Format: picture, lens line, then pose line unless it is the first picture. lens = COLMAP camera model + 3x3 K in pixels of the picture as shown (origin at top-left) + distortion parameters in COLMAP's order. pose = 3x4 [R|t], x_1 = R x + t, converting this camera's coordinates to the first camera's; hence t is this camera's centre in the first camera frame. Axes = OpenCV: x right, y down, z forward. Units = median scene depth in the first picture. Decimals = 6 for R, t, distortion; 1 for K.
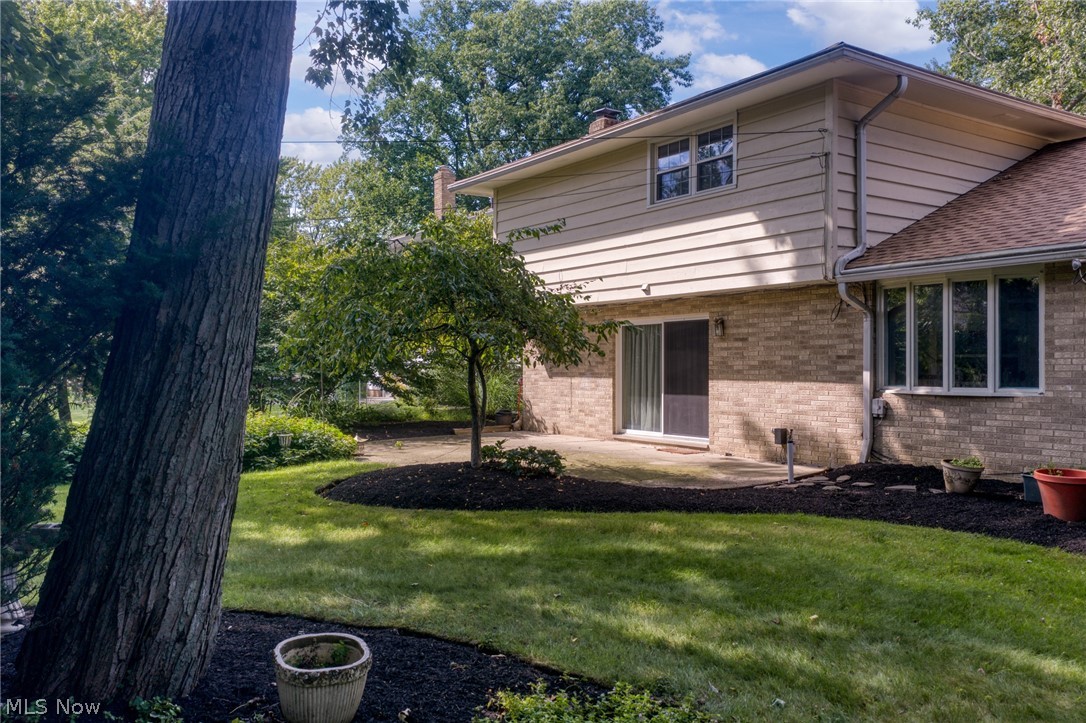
lens RADIAL K [[885.1, 0, 544.6], [0, 885.1, 361.3], [0, 0, 1]] dist [0.032932, -0.043336]
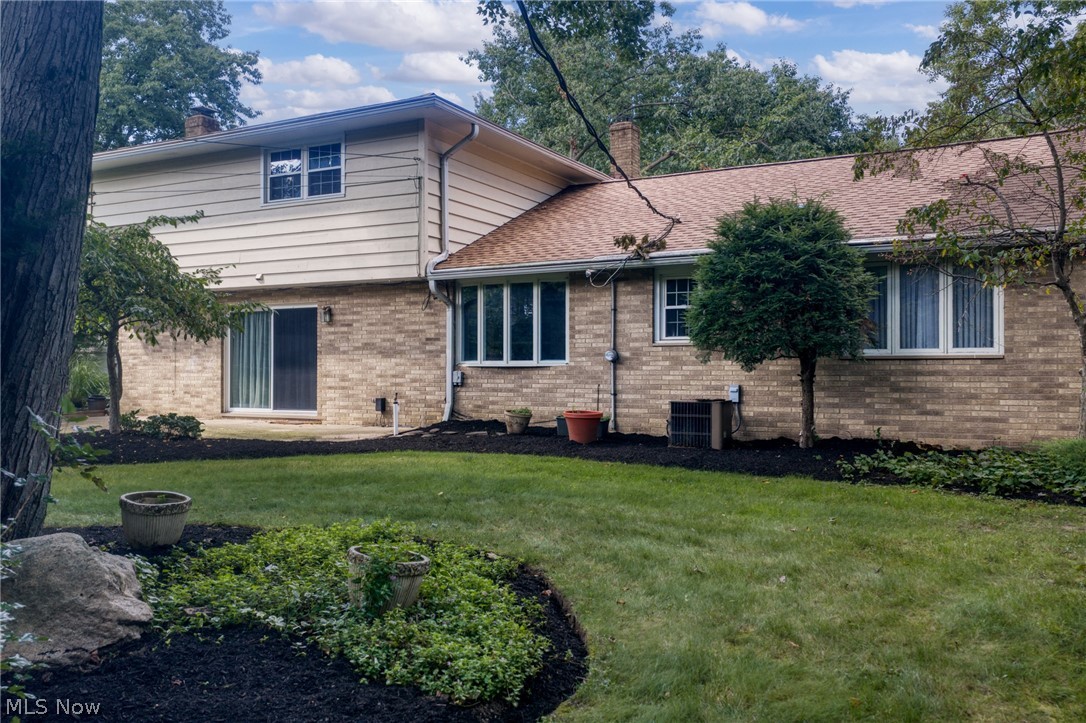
lens RADIAL K [[885.1, 0, 543.4], [0, 885.1, 363.7], [0, 0, 1]] dist [0.032932, -0.043336]
pose [[0.882685, 0.001955, 0.469960, -0.119435], [-0.001833, 0.999998, -0.000719, 0.031849], [-0.469961, -0.000227, 0.882687, -0.196356]]
